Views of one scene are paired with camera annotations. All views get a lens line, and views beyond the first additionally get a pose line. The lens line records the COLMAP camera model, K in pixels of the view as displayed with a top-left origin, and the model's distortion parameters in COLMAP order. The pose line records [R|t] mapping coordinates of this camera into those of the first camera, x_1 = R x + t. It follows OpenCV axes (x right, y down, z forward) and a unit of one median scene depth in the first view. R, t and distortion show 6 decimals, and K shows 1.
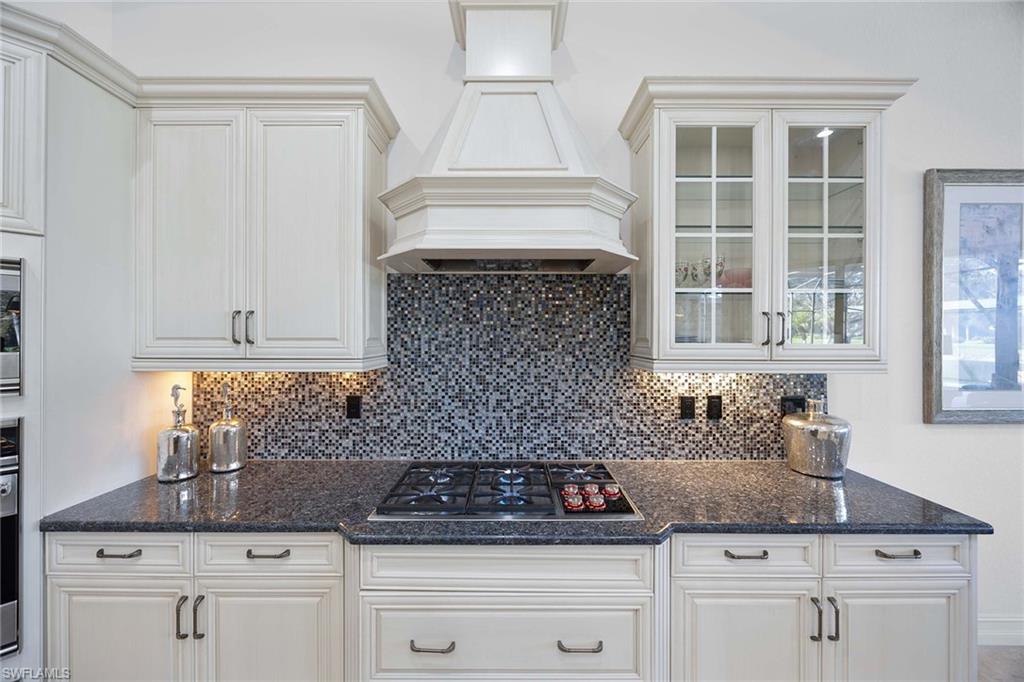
lens RADIAL K [[391.7, 0, 506.7], [0, 391.7, 337.5], [0, 0, 1]] dist [0.000095, -0.000461]
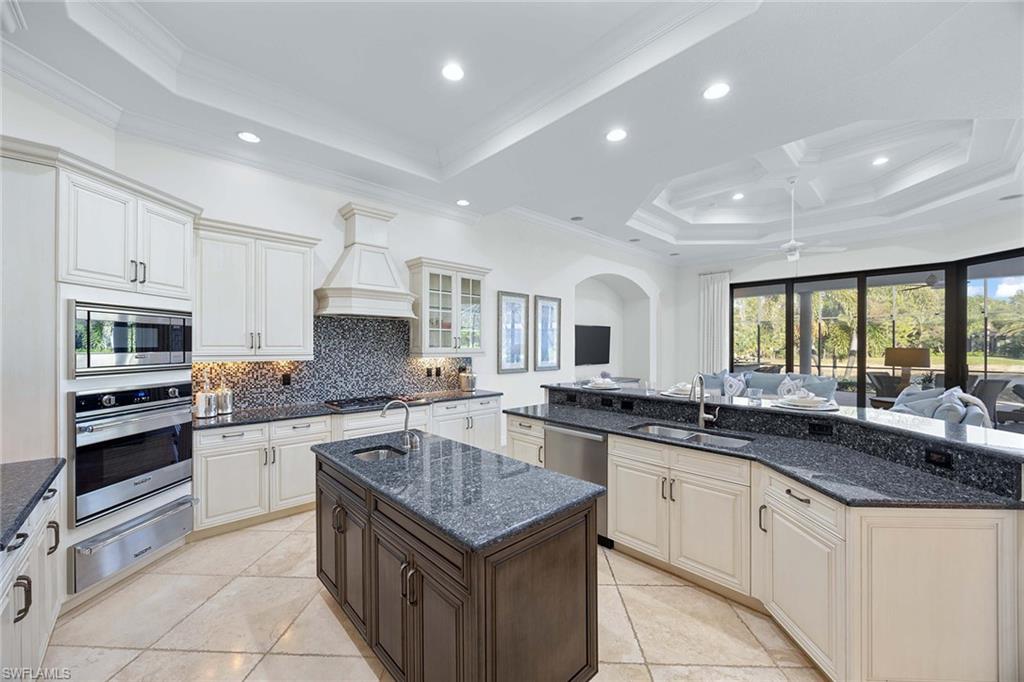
lens RADIAL K [[391.7, 0, 510.9], [0, 391.7, 347.6], [0, 0, 1]] dist [0.000095, -0.000461]
pose [[0.728012, -0.003069, 0.685557, -0.935847], [-0.002413, 0.999972, 0.007039, -0.005559], [-0.685560, -0.006779, 0.727985, -1.277287]]
